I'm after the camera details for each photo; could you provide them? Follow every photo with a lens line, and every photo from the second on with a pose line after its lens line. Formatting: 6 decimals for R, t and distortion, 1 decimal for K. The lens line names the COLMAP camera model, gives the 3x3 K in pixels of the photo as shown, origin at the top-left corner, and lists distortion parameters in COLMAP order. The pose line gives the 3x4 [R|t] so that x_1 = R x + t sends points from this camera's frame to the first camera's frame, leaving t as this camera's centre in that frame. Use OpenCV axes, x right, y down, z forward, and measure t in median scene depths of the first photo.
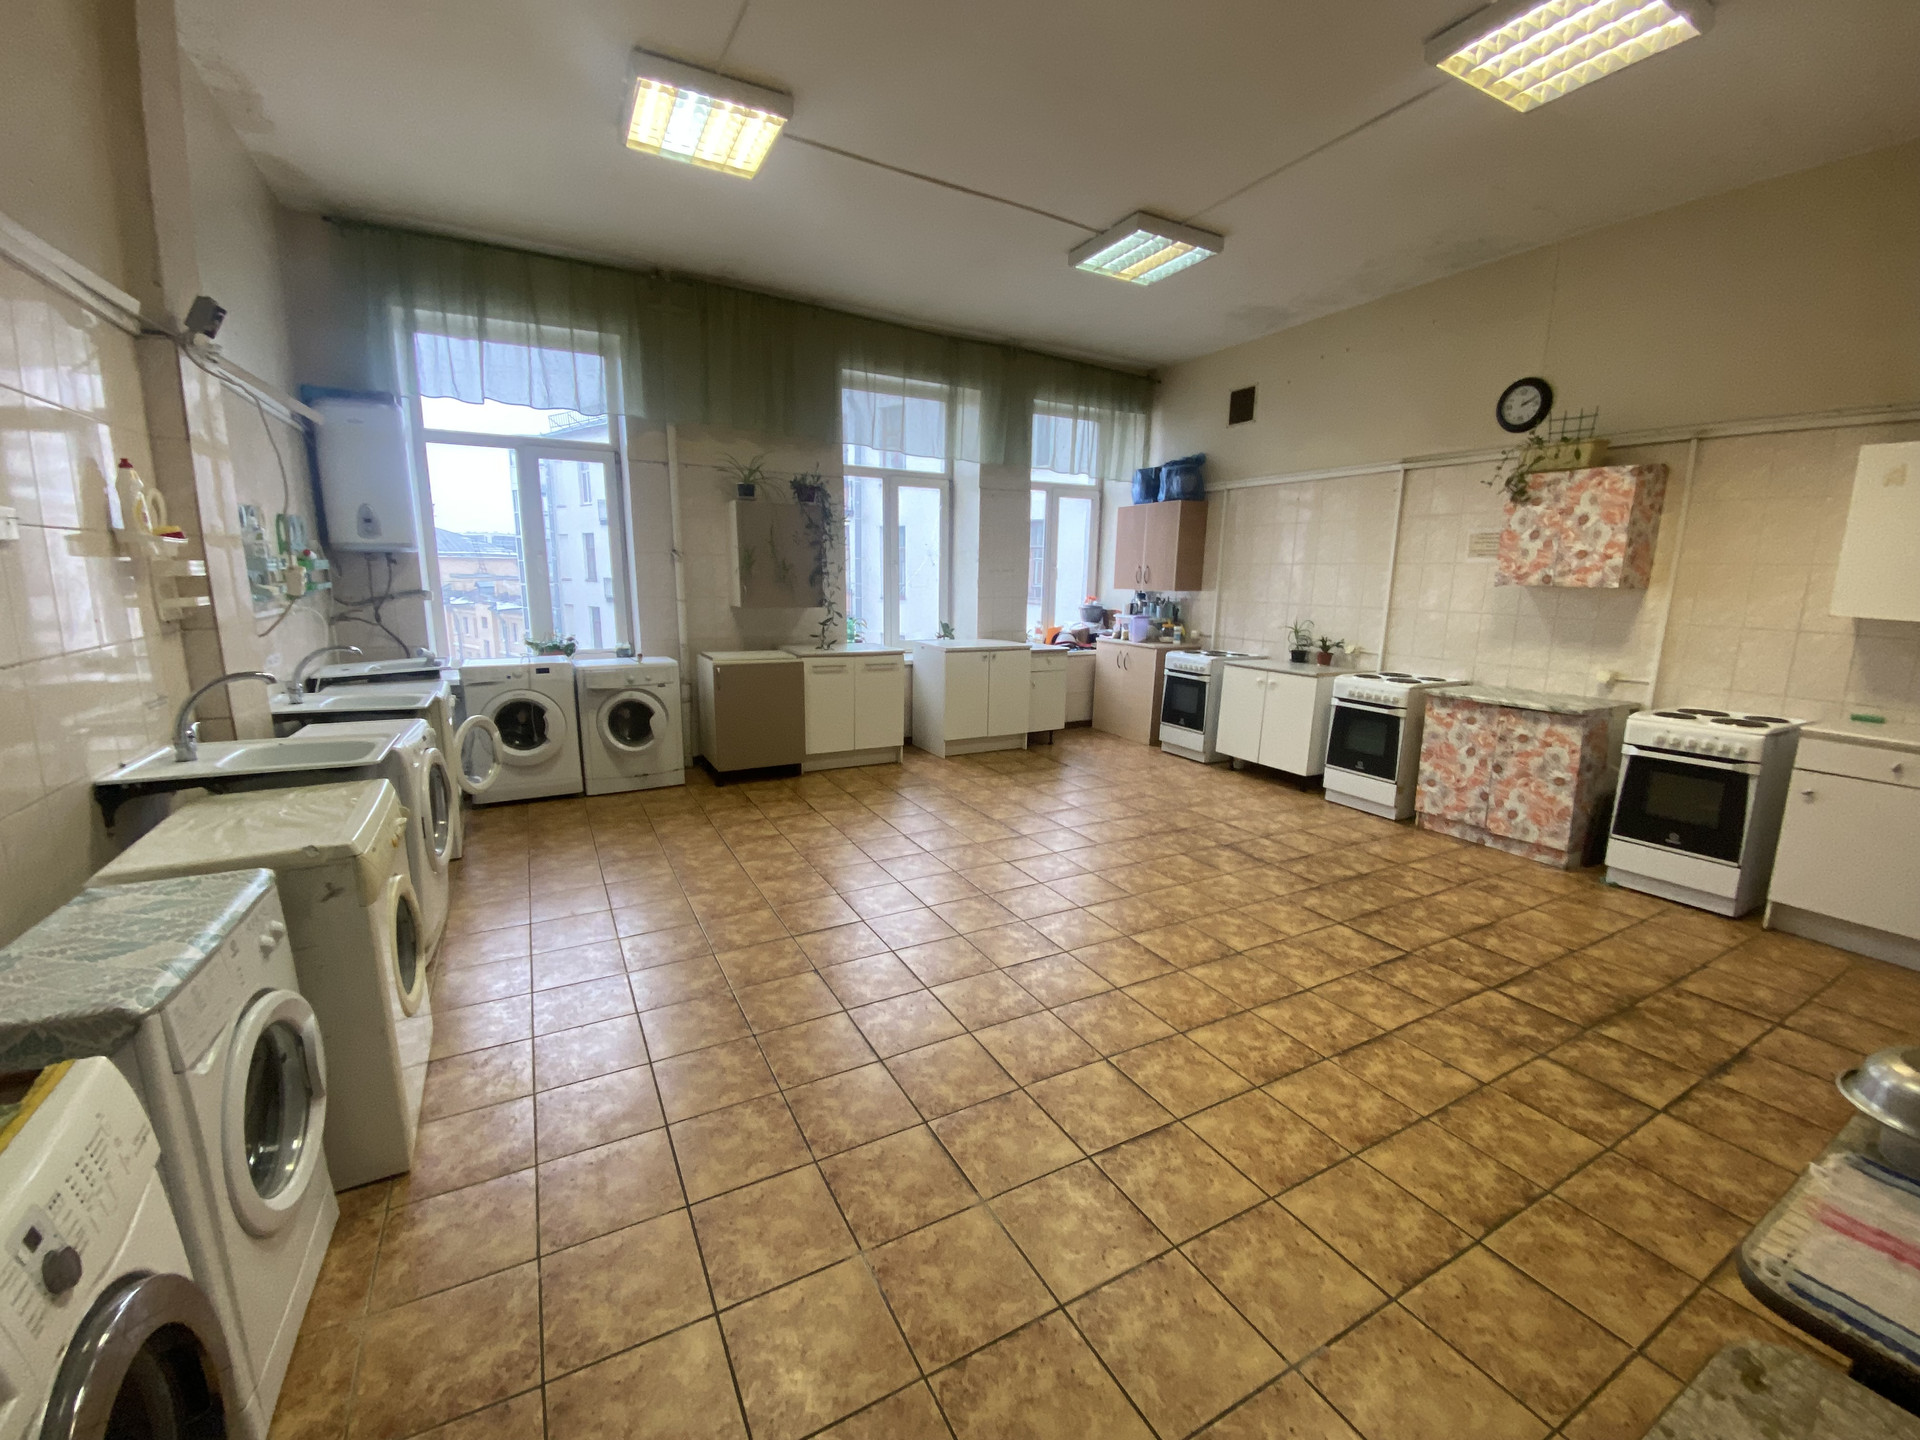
lens RADIAL K [[777.1, 0, 960.0], [0, 777.1, 720.0], [0, 0, 1]] dist [0.018424, -0.000295]
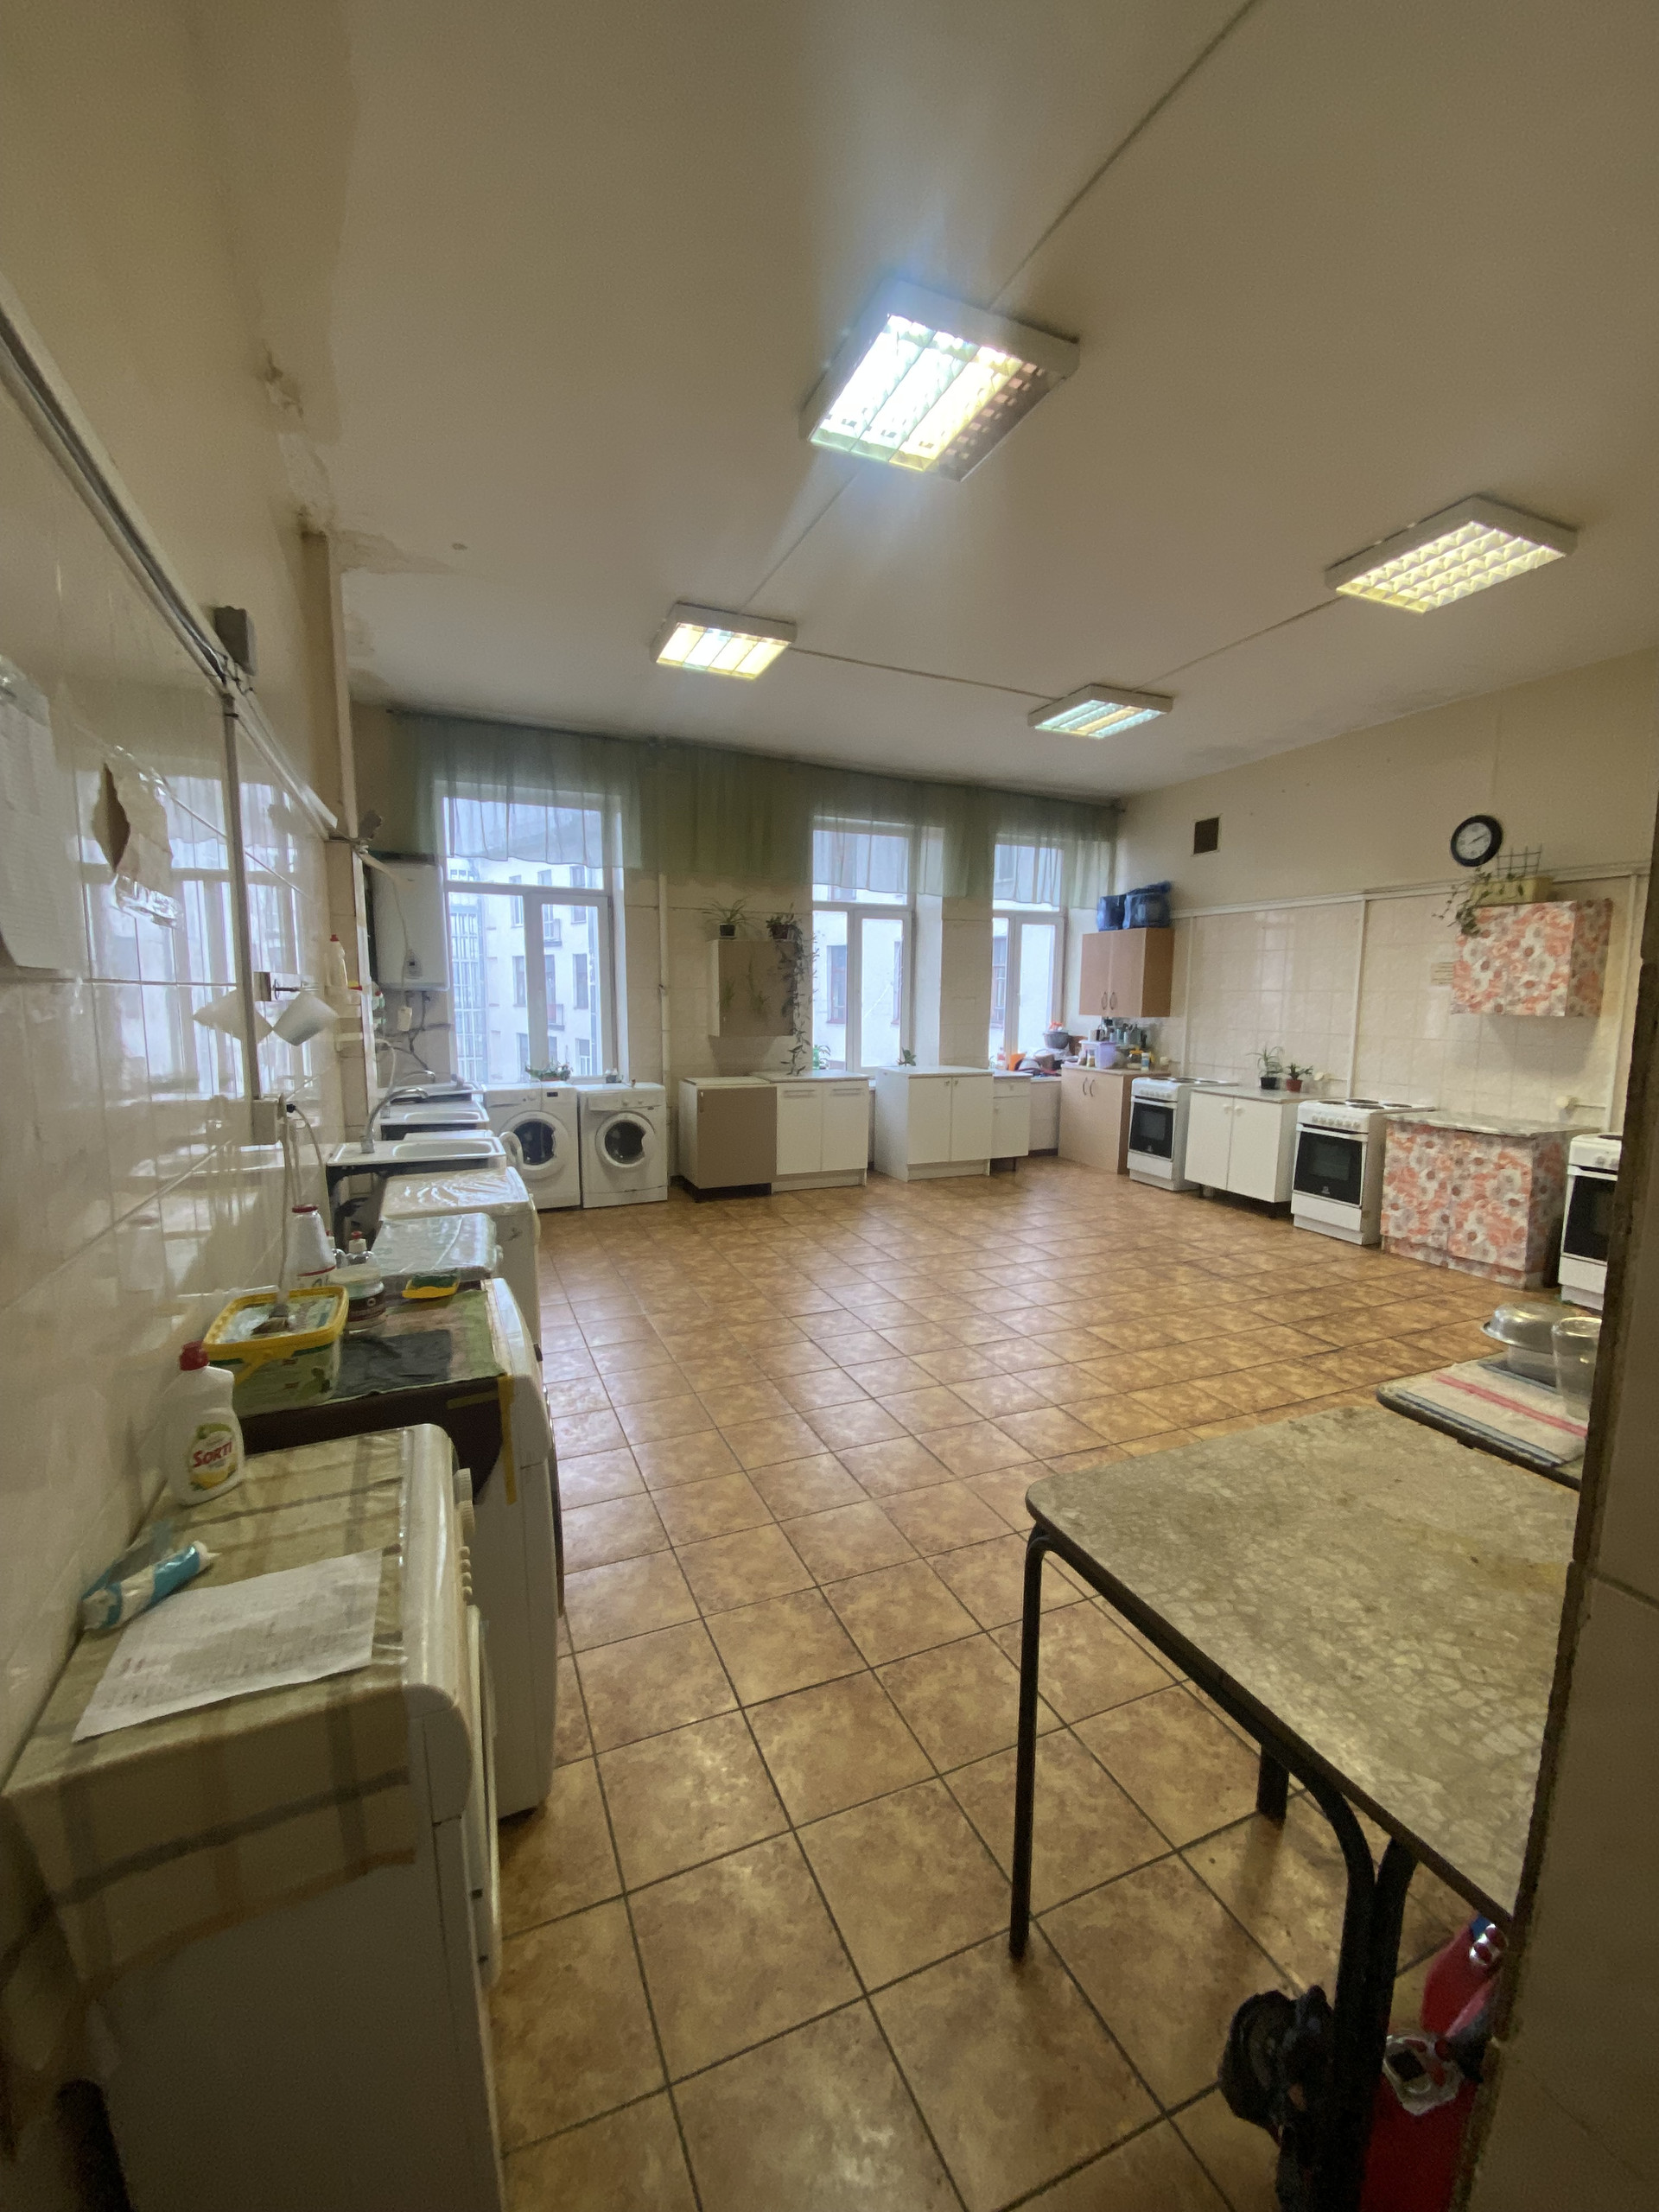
lens RADIAL K [[891.6, 0, 813.7], [0, 891.6, 1106.3], [0, 0, 1]] dist [-0.001037, -0.000151]
pose [[0.994193, 0.004031, -0.107533, -0.021898], [-0.010509, 0.998158, -0.059746, 0.026695], [0.107094, 0.060530, 0.992405, -0.227744]]
